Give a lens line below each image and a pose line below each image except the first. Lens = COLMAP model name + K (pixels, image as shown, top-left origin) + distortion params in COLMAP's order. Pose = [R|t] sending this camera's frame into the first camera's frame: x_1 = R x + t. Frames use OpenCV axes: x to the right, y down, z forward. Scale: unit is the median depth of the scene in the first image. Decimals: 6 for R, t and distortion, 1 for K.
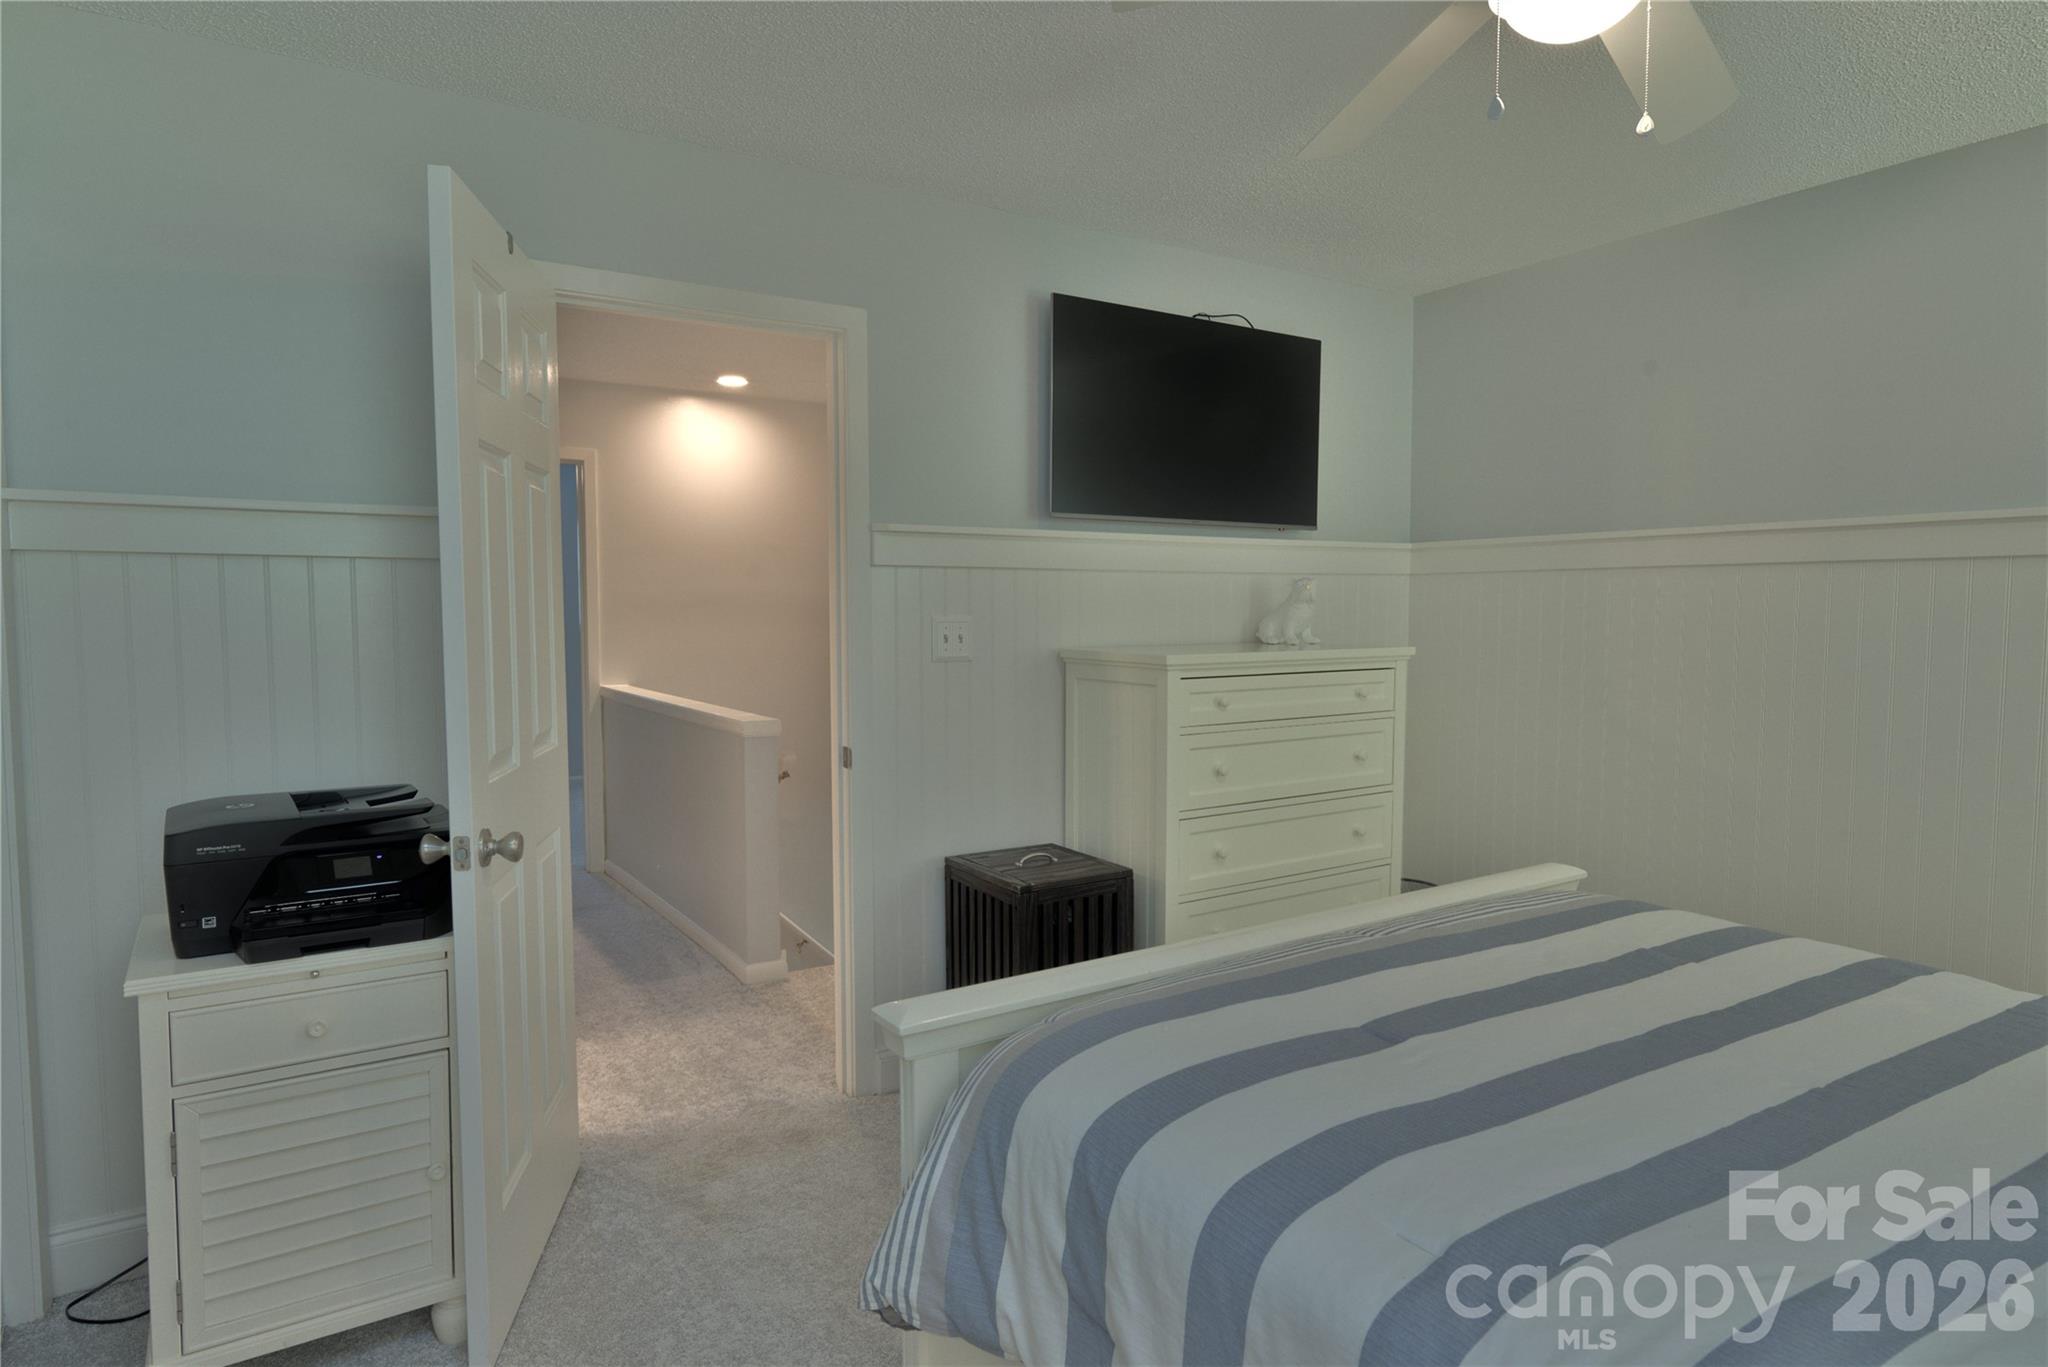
lens RADIAL K [[1160.7, 0, 1018.3], [0, 1160.7, 683.8], [0, 0, 1]] dist [0.000350, -0.001118]
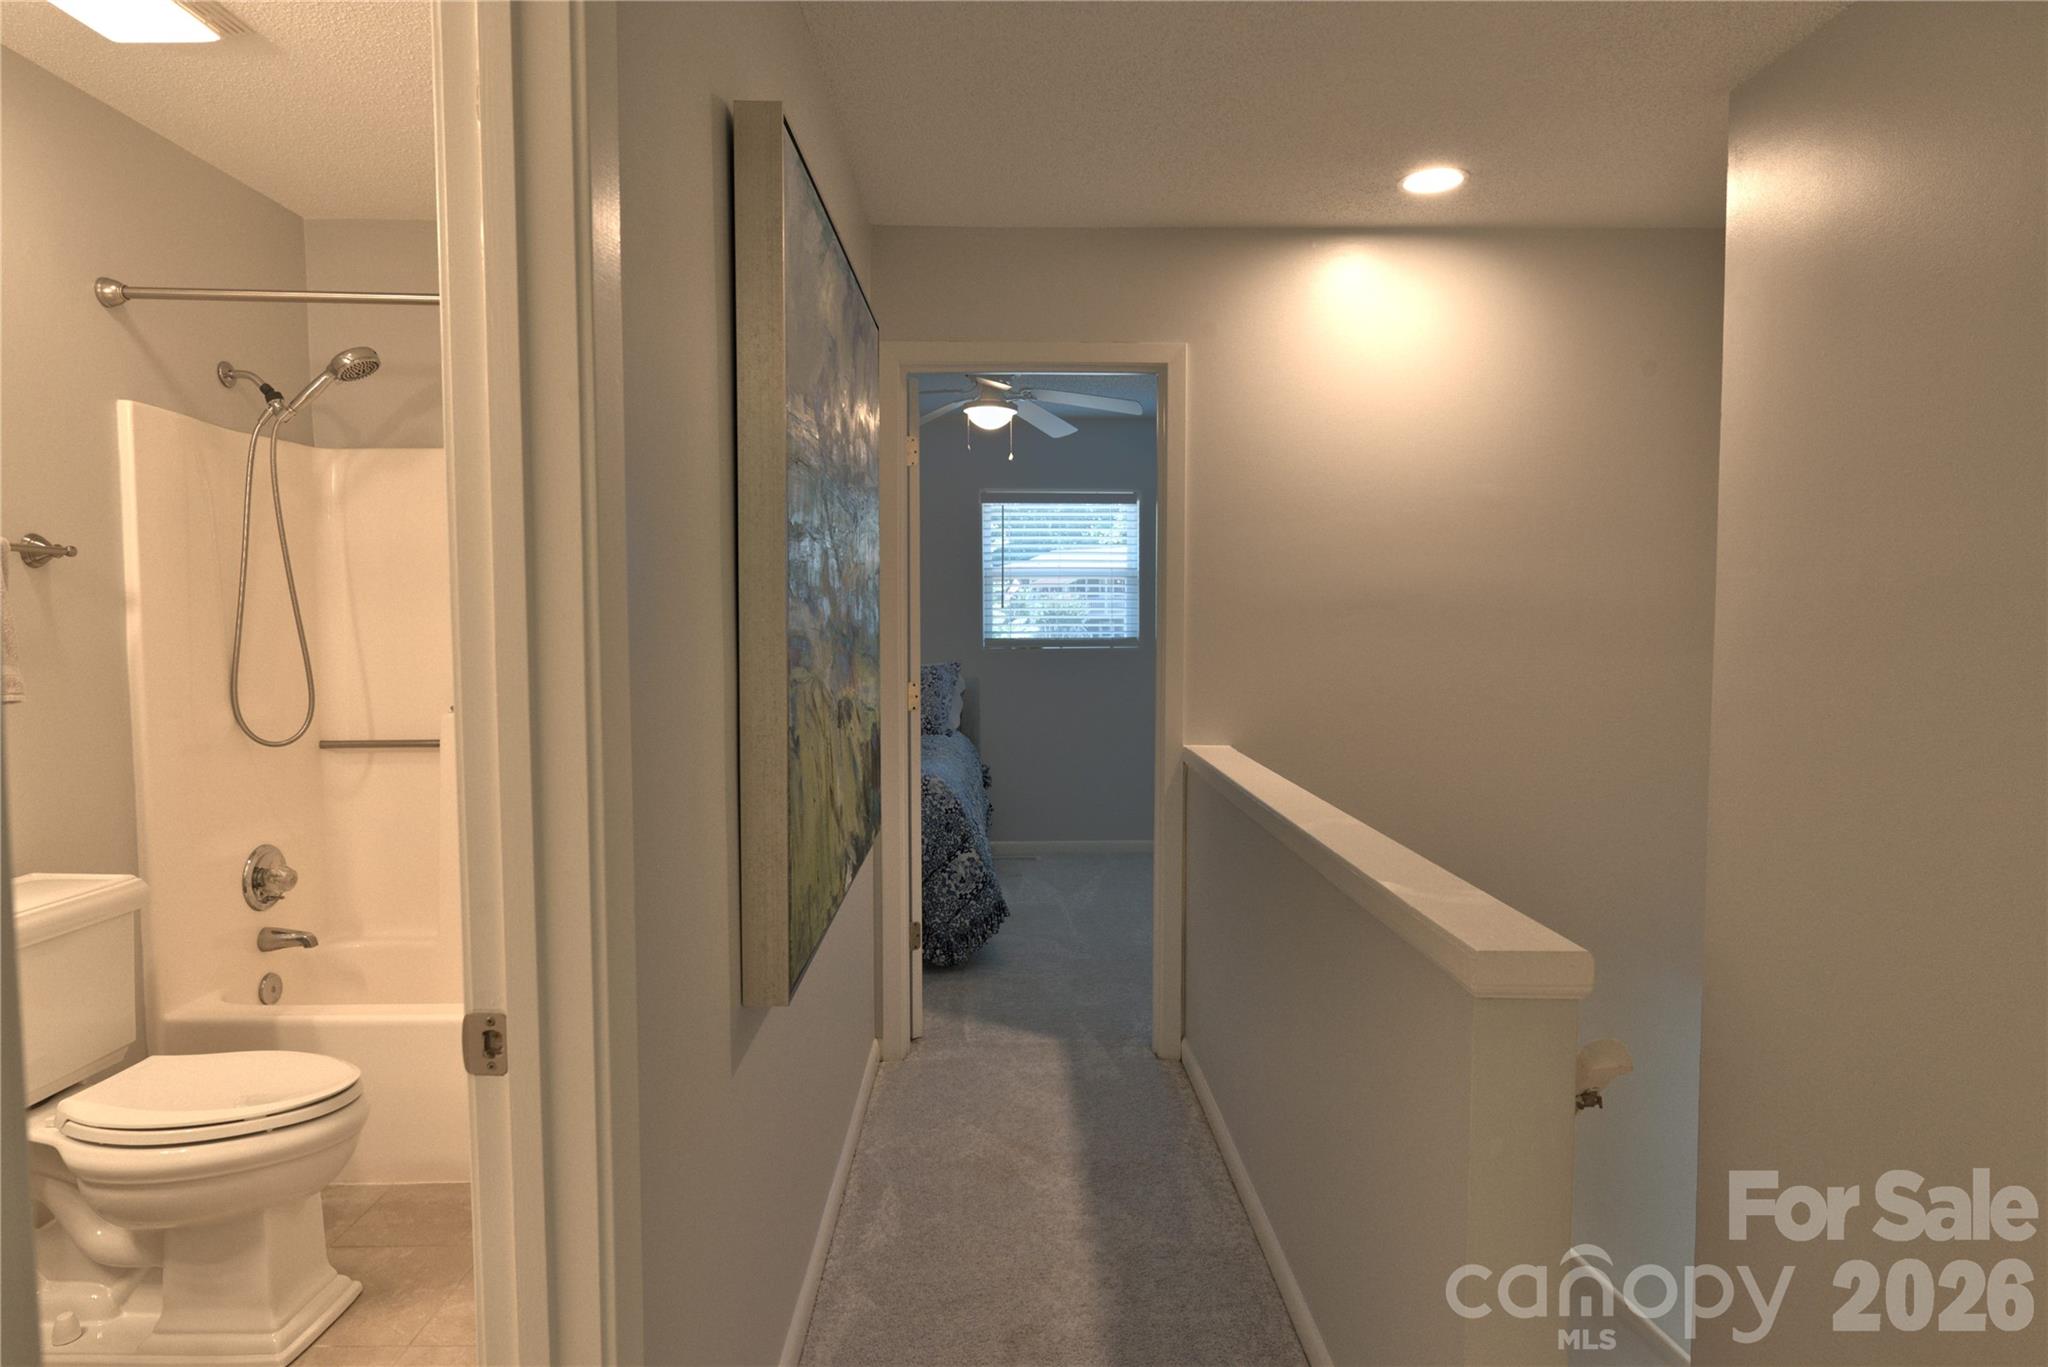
lens RADIAL K [[1160.7, 0, 1018.3], [0, 1160.7, 683.8], [0, 0, 1]] dist [0.000350, -0.001118]
pose [[0.851581, 0.028040, -0.523473, -0.222109], [-0.033094, 0.999452, -0.000301, -0.048444], [0.523178, 0.017580, 0.852042, 0.814613]]
